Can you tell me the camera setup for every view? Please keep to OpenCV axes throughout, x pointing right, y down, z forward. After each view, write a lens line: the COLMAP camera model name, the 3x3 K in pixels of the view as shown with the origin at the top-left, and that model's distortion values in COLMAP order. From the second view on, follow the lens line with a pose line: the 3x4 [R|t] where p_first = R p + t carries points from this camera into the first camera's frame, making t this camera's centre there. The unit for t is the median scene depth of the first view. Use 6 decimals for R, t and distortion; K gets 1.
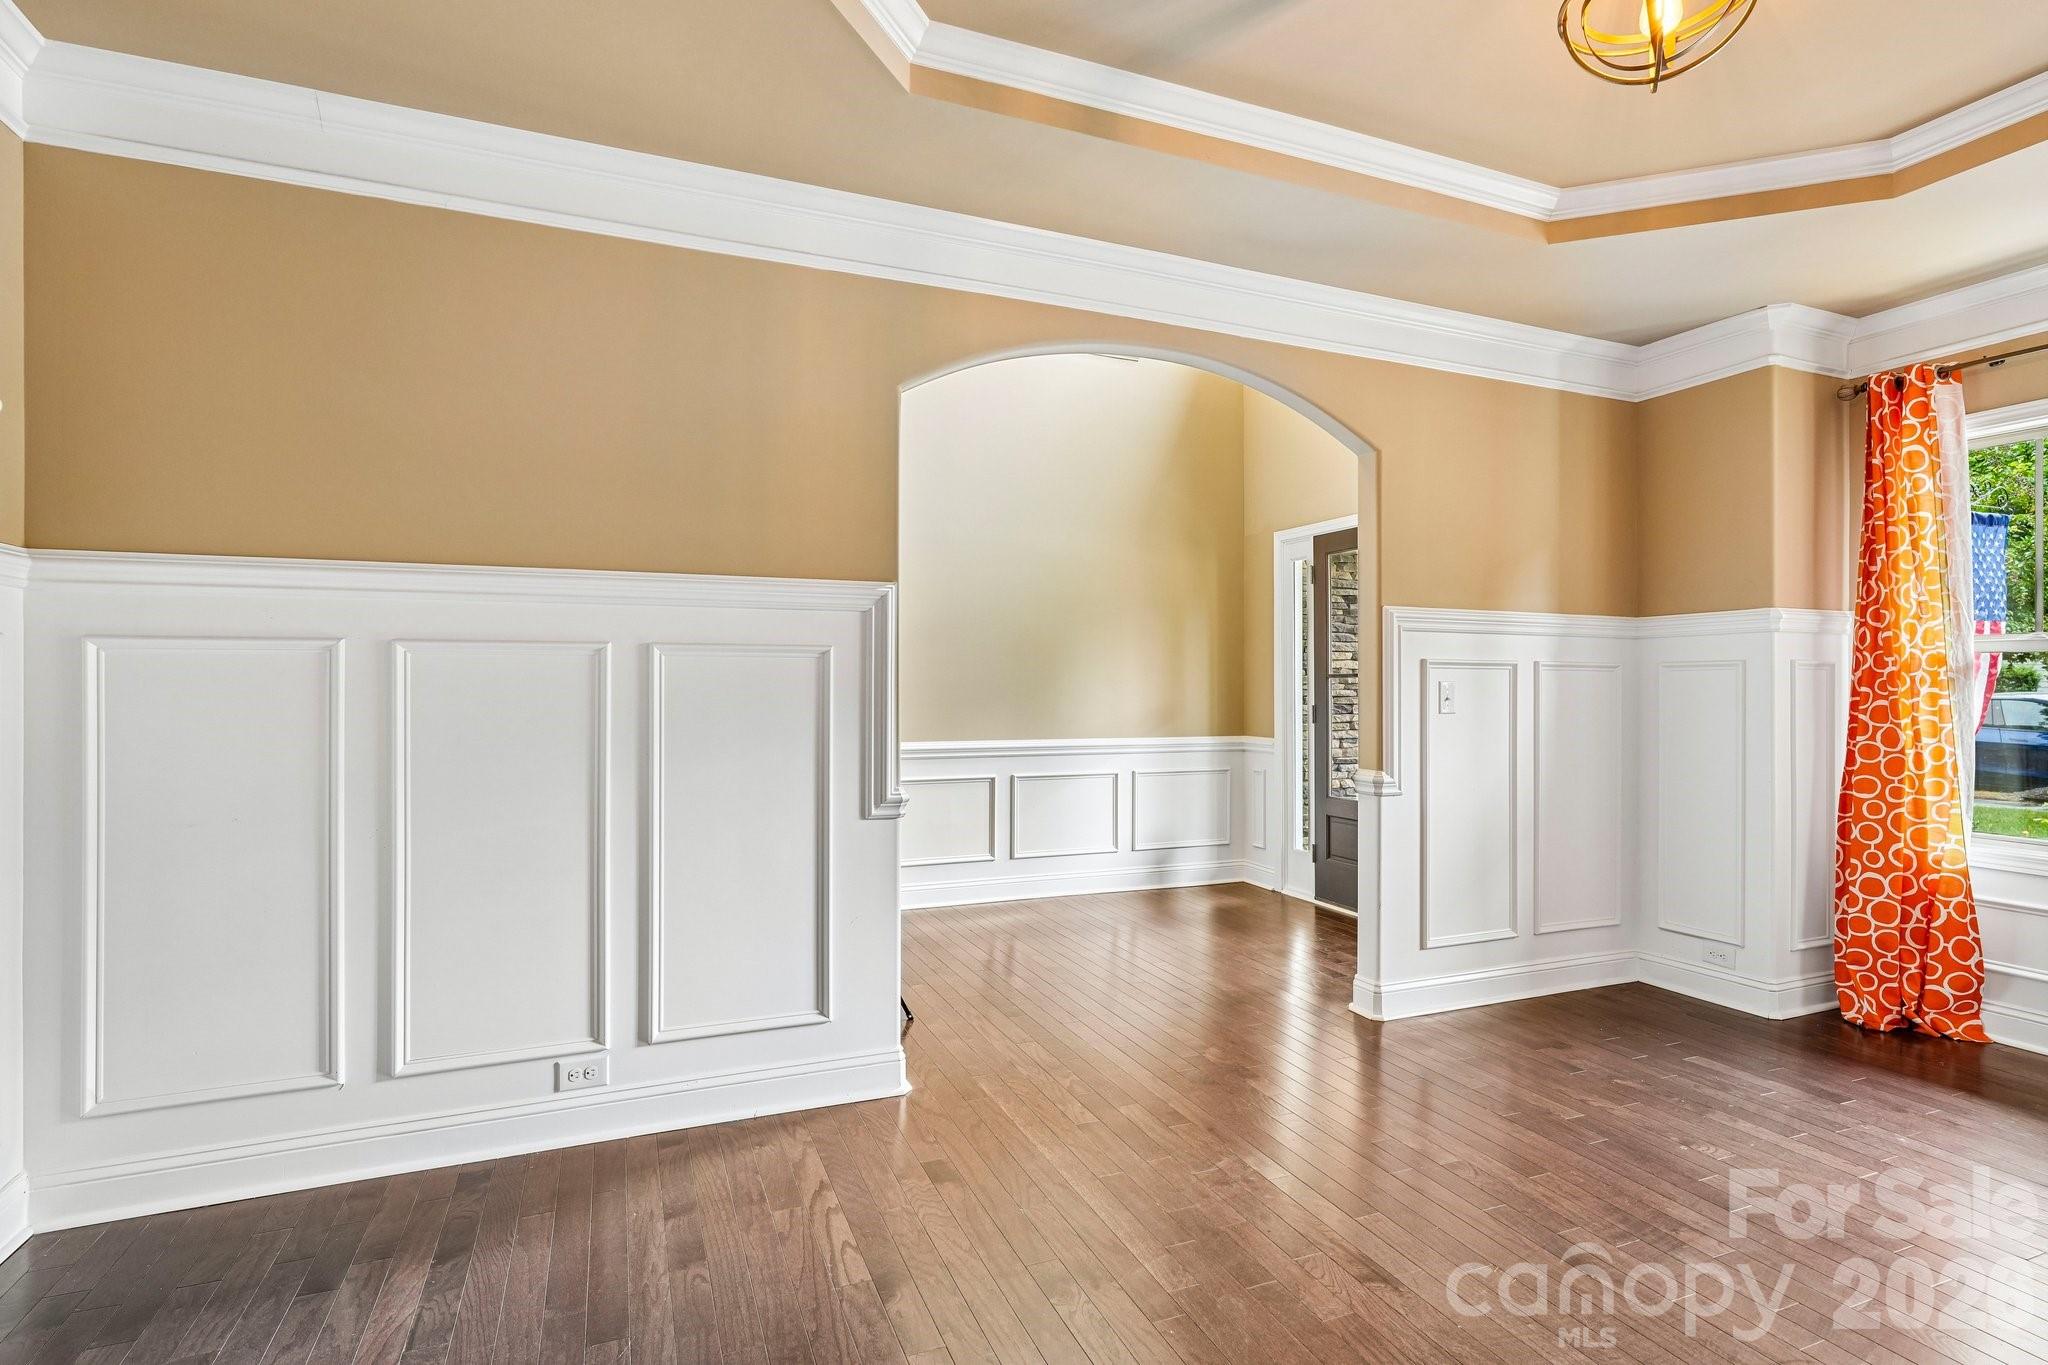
lens RADIAL K [[1003.4, 0, 1026.6], [0, 1003.4, 684.1], [0, 0, 1]] dist [-0.000957, 0.002757]
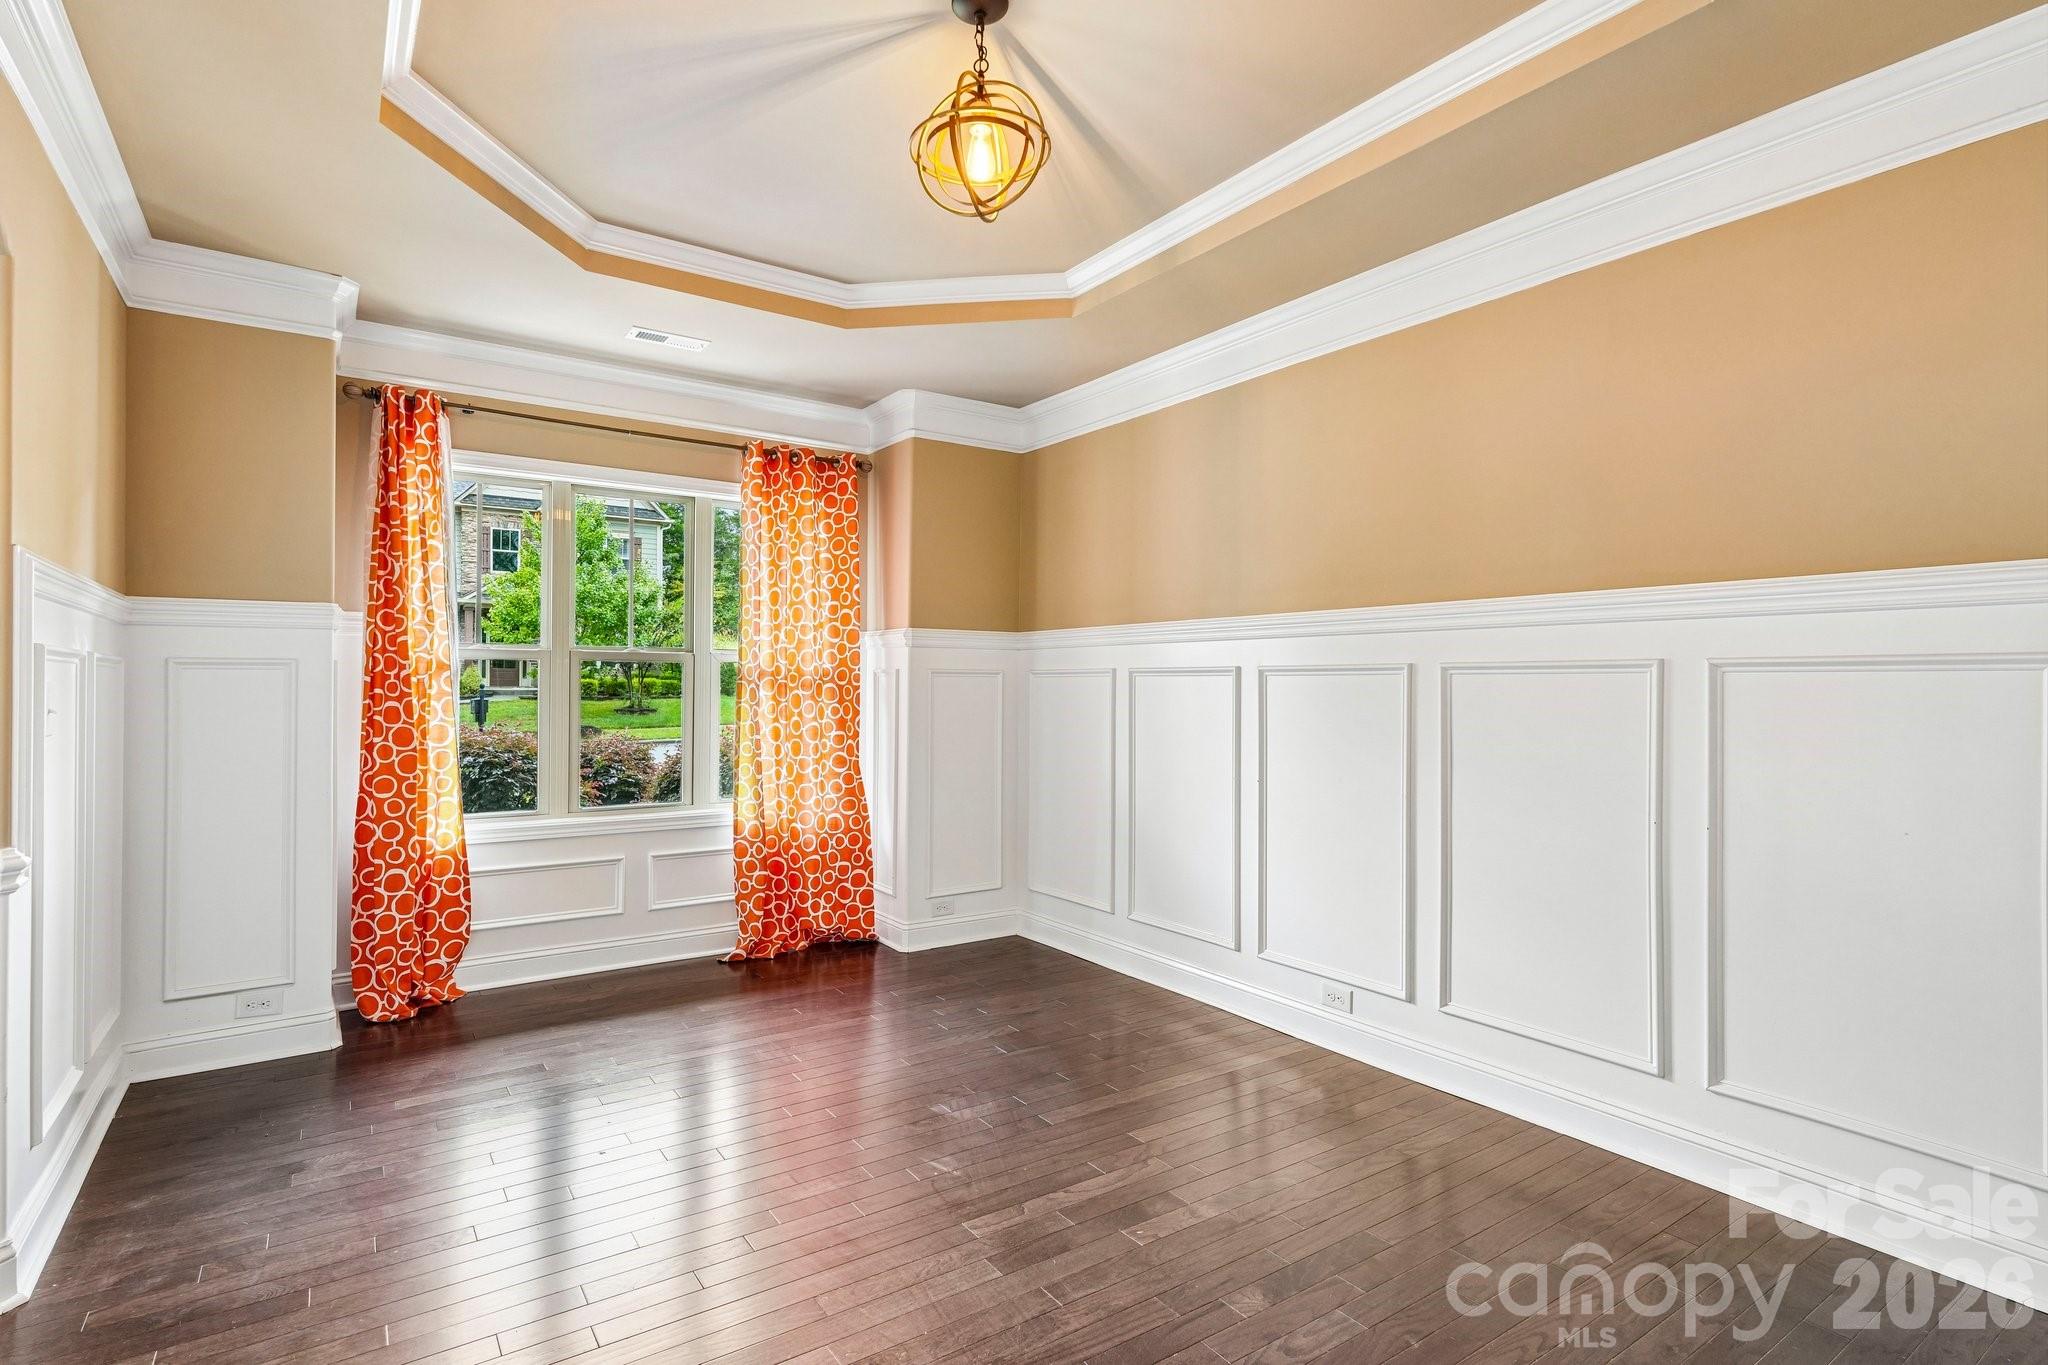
lens RADIAL K [[1003.4, 0, 1025.7], [0, 1003.4, 684.6], [0, 0, 1]] dist [-0.000957, 0.002757]
pose [[-0.224311, 0.000438, 0.974517, -0.307477], [-0.004656, 0.999988, -0.001521, -0.002782], [-0.974506, -0.004878, -0.224307, 0.603725]]
